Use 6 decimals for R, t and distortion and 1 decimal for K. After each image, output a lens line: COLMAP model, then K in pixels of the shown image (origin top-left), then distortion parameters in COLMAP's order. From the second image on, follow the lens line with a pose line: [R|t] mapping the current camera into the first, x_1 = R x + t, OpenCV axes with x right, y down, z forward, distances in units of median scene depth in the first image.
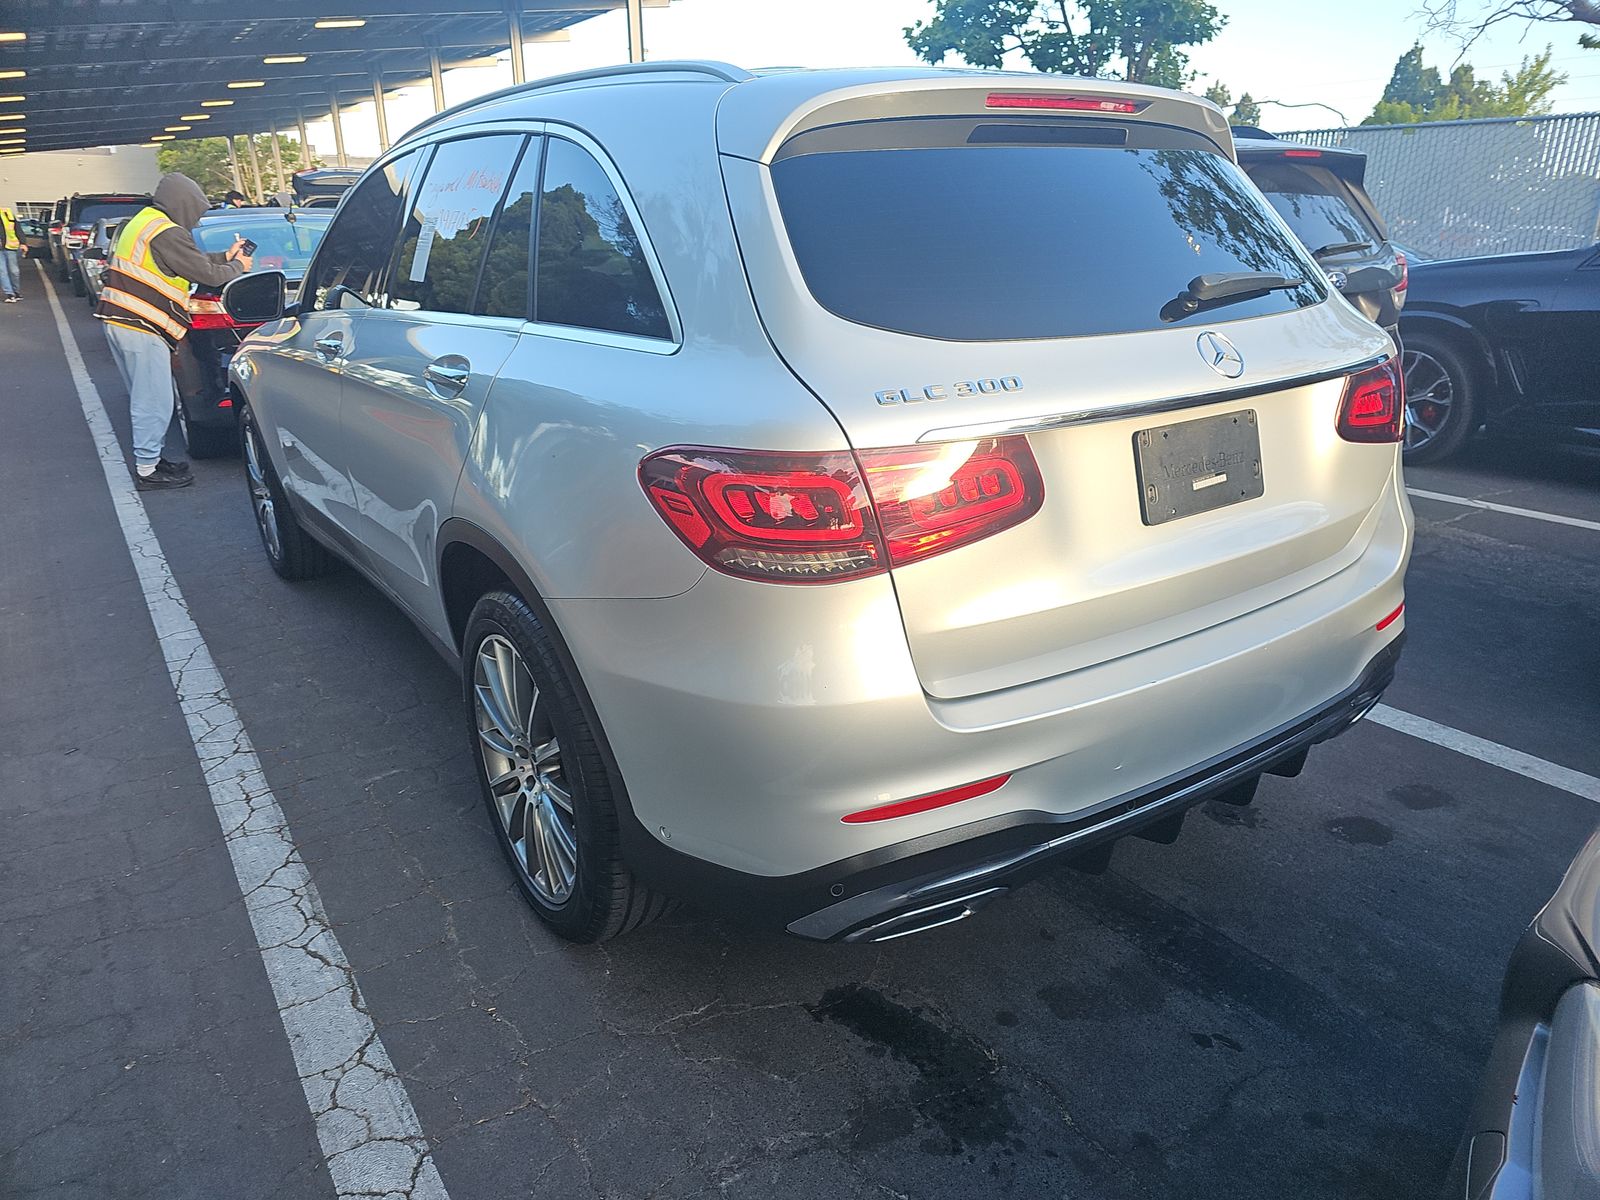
lens RADIAL K [[1056.9, 0, 814.1], [0, 1056.9, 610.5], [0, 0, 1]] dist [0.041594, -0.036016]
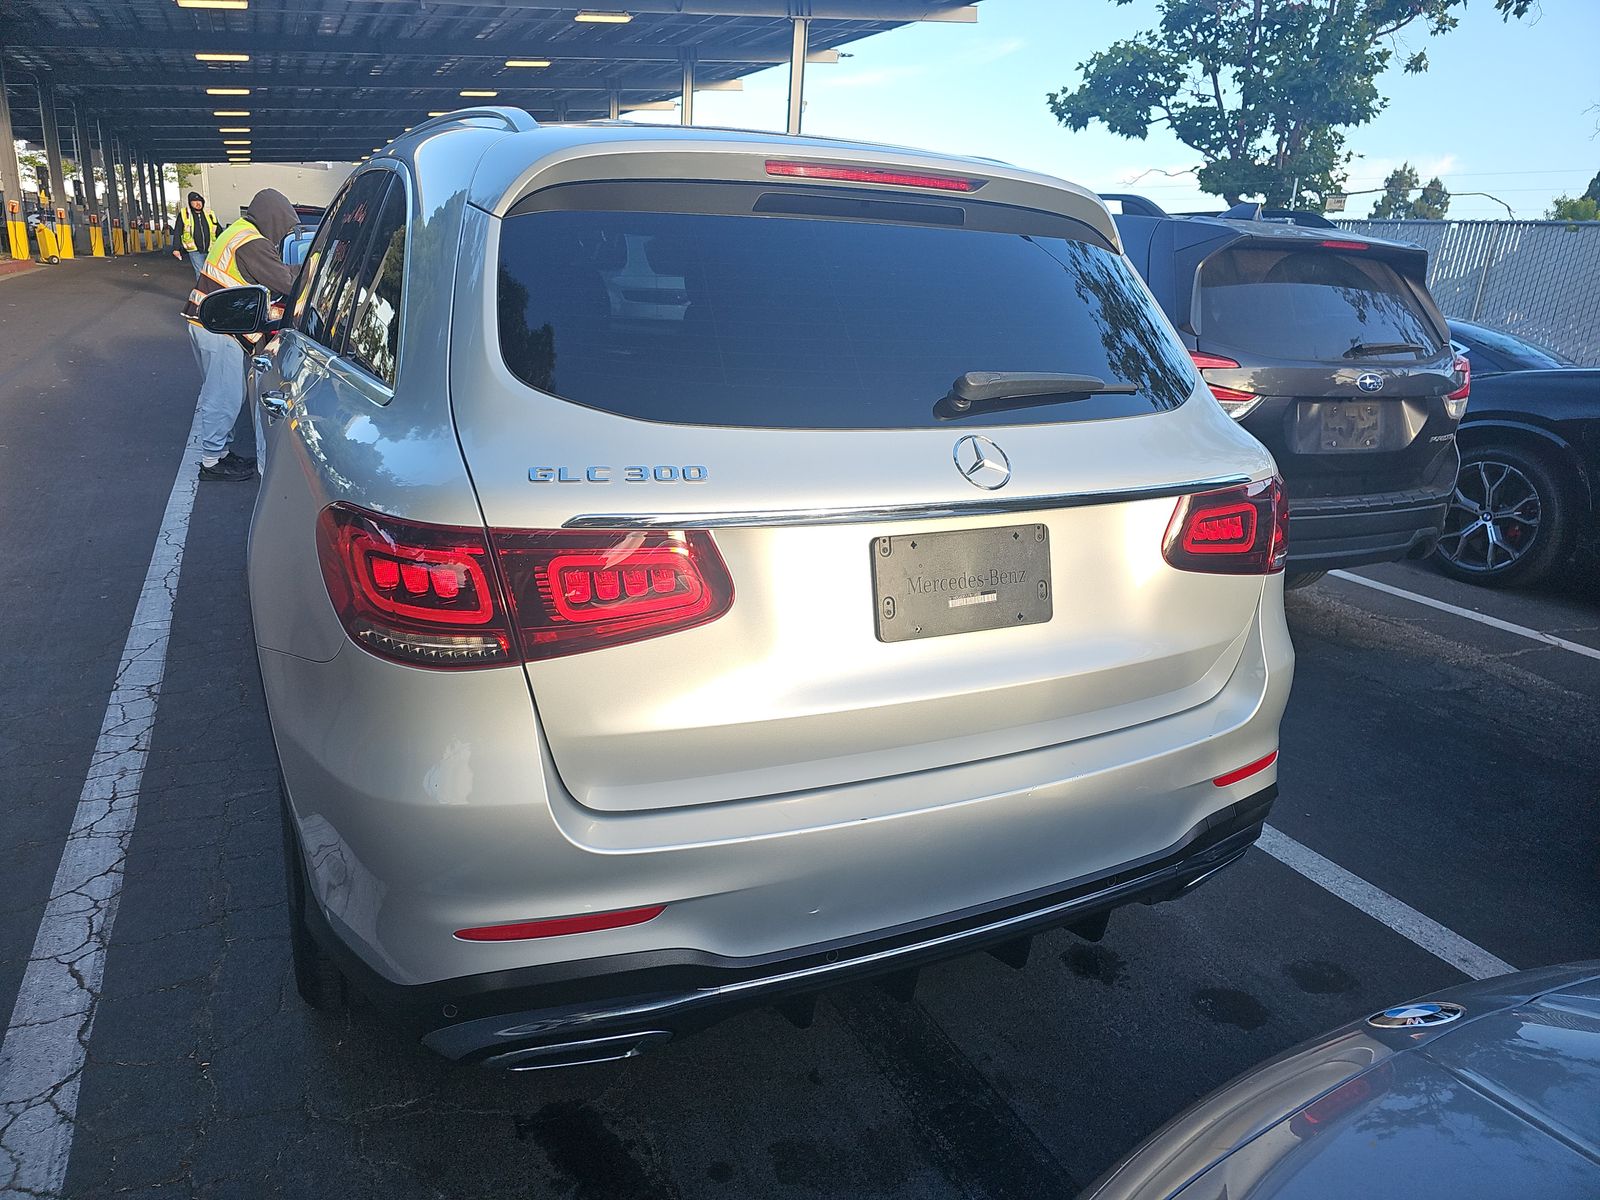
lens RADIAL K [[1056.9, 0, 805.2], [0, 1056.9, 595.2], [0, 0, 1]] dist [0.041594, -0.036016]
pose [[0.986257, 0.110003, -0.123276, 0.220012], [-0.116441, 0.992119, -0.046280, -0.043745], [0.117213, 0.059999, 0.991293, 0.067959]]
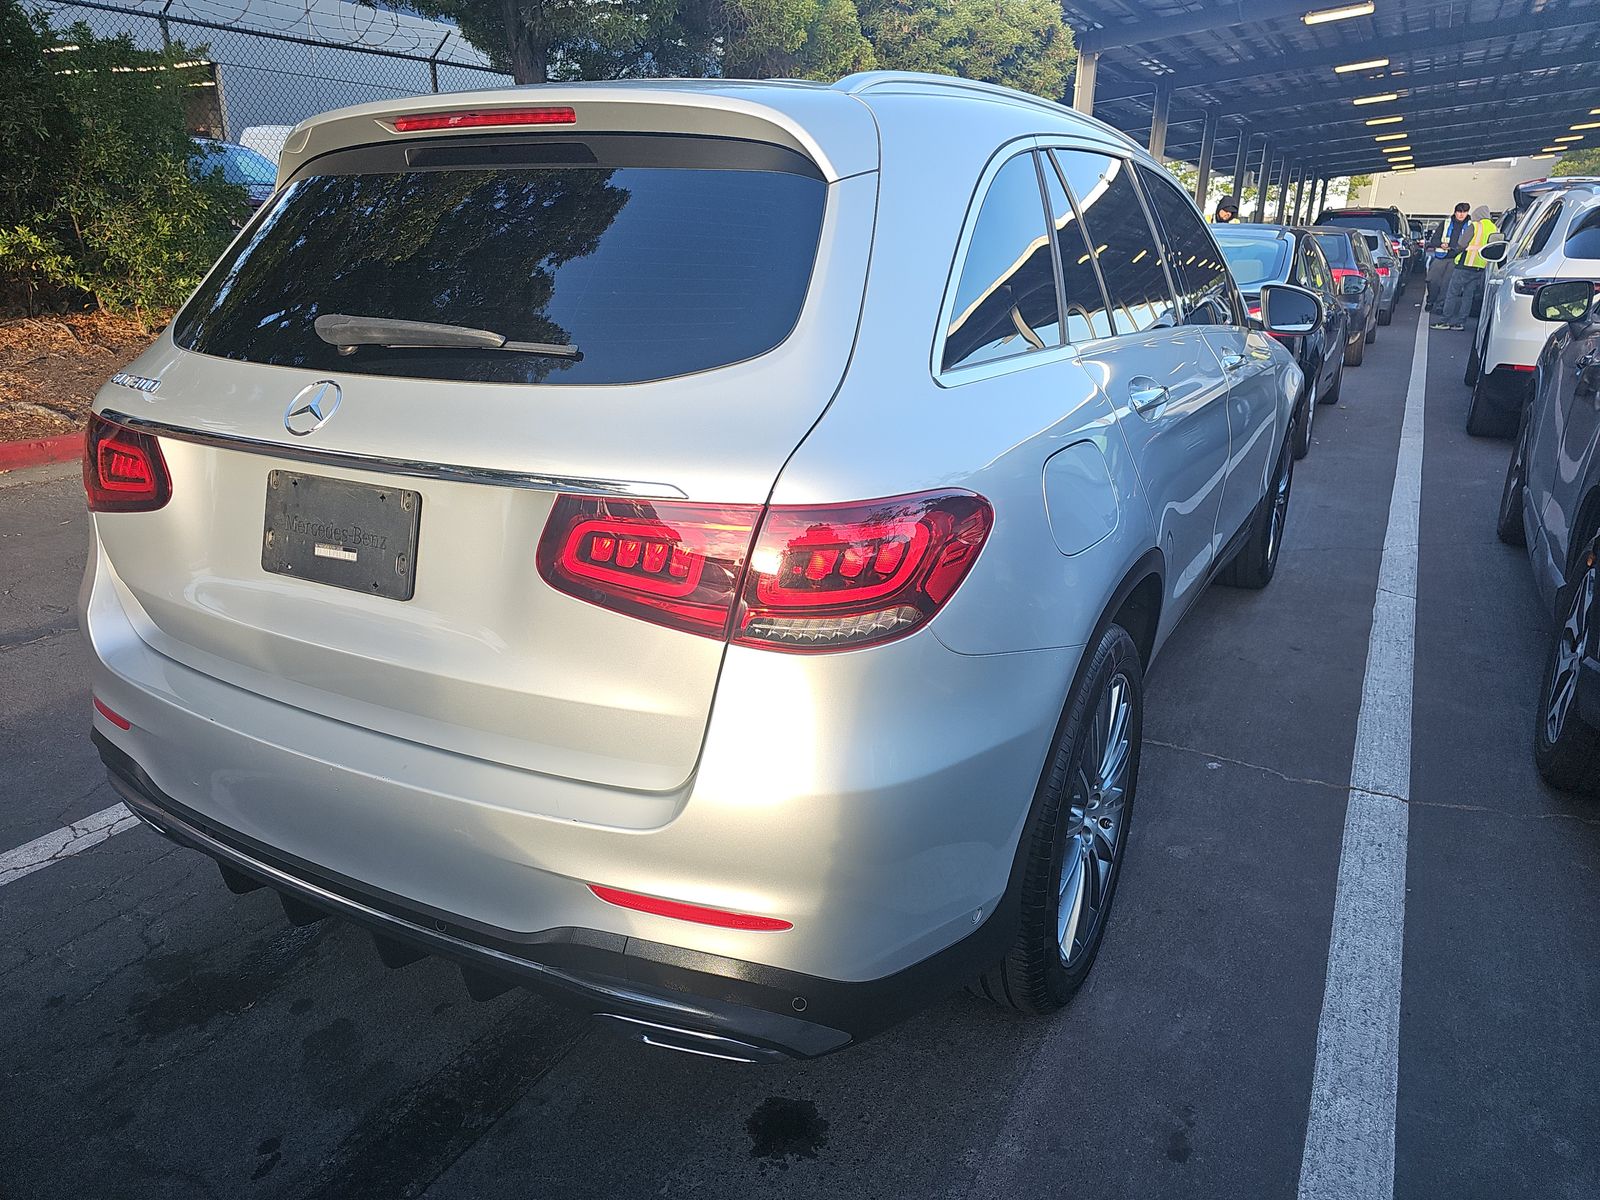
lens RADIAL K [[1056.9, 0, 807.4], [0, 1056.9, 600.3], [0, 0, 1]] dist [0.041594, -0.036016]
pose [[0.440178, 0.308175, -0.843369, 0.824298], [-0.323427, 0.930627, 0.171255, -0.230250], [0.837639, 0.197385, 0.509313, 0.574252]]
